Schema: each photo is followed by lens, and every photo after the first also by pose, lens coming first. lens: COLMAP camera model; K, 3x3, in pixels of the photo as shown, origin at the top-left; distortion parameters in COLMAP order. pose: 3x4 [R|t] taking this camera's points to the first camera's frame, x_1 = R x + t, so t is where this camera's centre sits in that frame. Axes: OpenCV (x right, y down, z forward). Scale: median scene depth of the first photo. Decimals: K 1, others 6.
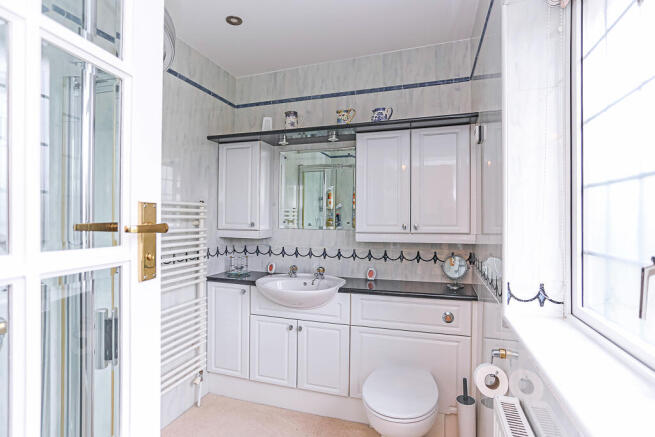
lens RADIAL K [[319.7, 0, 327.4], [0, 319.7, 217.4], [0, 0, 1]] dist [-0.018853, 0.000719]
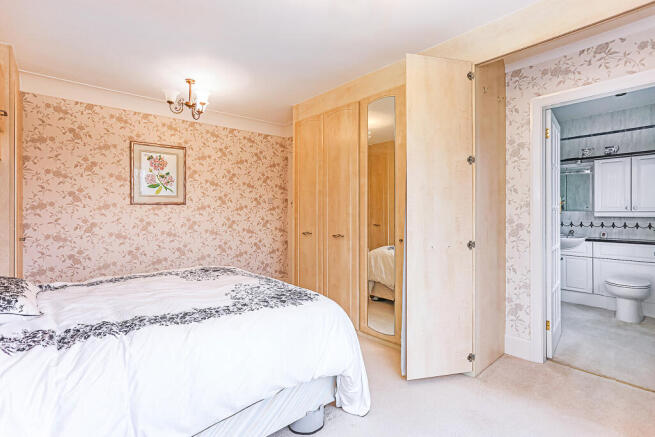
lens RADIAL K [[319.7, 0, 328.9], [0, 319.7, 217.0], [0, 0, 1]] dist [-0.018853, 0.000719]
pose [[0.866307, -0.000691, -0.499512, -0.319476], [0.006122, 0.999939, 0.009235, 0.046968], [0.499475, -0.011058, 0.866258, -1.333150]]
